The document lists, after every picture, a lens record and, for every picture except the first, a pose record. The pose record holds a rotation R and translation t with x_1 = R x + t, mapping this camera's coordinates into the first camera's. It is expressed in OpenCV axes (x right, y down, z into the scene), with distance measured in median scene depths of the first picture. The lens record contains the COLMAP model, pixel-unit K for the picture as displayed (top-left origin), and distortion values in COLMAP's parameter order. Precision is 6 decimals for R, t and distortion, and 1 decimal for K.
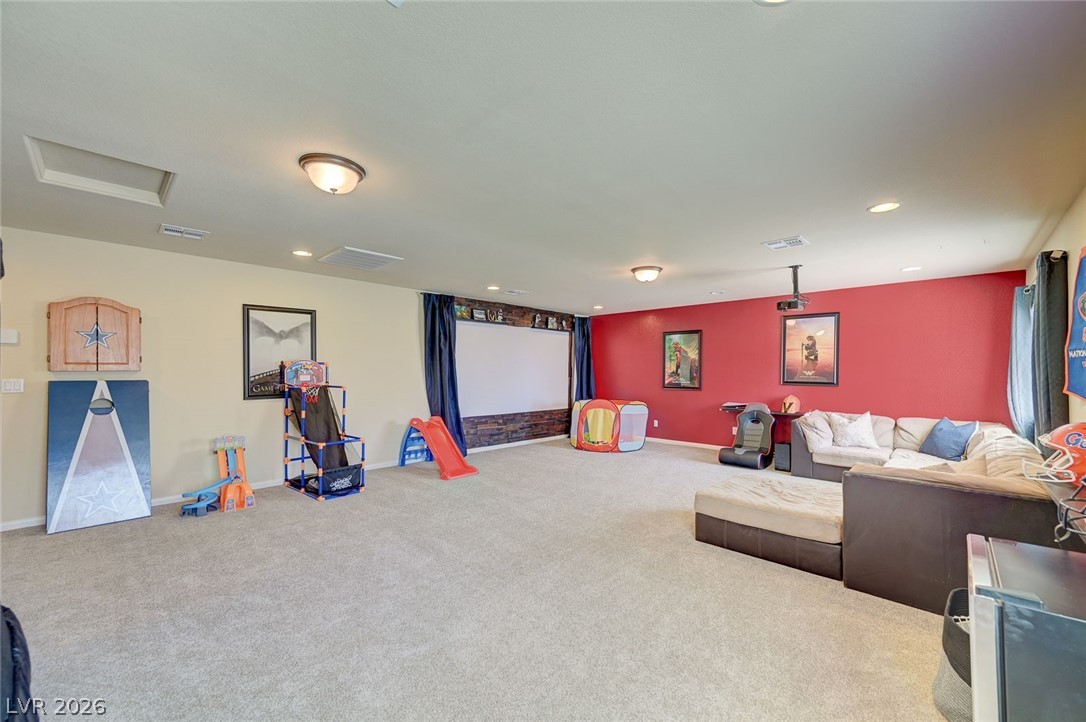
lens RADIAL K [[432.7, 0, 547.2], [0, 432.7, 365.7], [0, 0, 1]] dist [-0.001634, 0.000914]
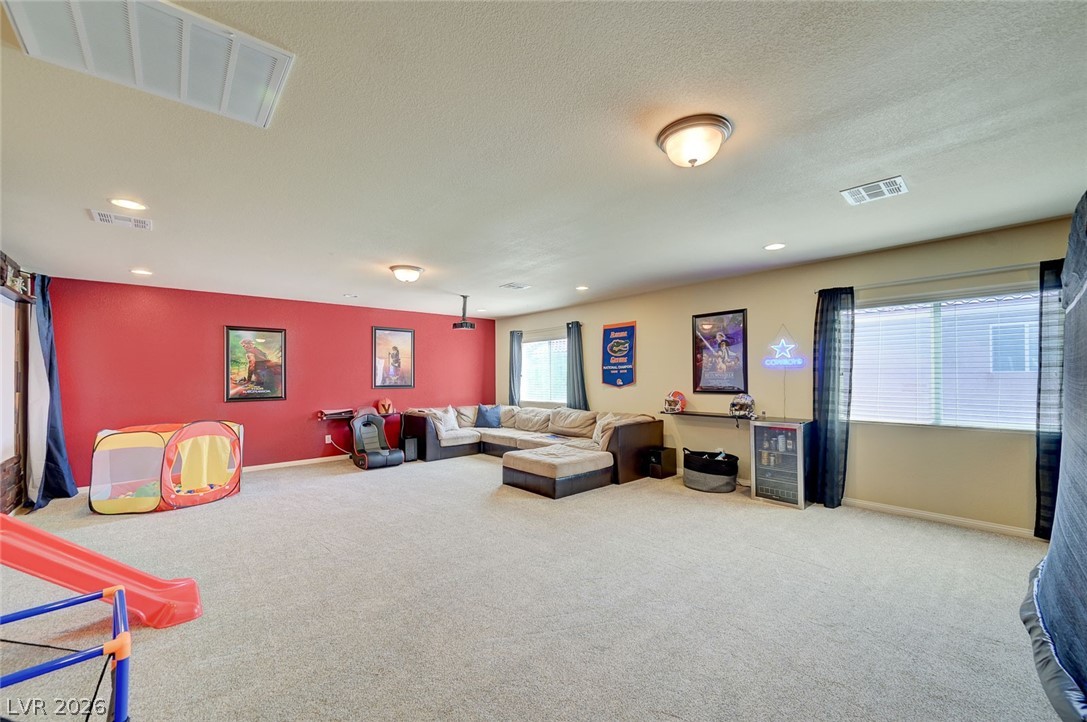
lens RADIAL K [[433.1, 0, 553.0], [0, 433.1, 361.8], [0, 0, 1]] dist [-0.001634, 0.000914]
pose [[0.079168, 0.026999, 0.996496, -0.492964], [-0.003167, 0.999635, -0.026832, 0.003168], [-0.996856, -0.001032, 0.079224, 0.431731]]
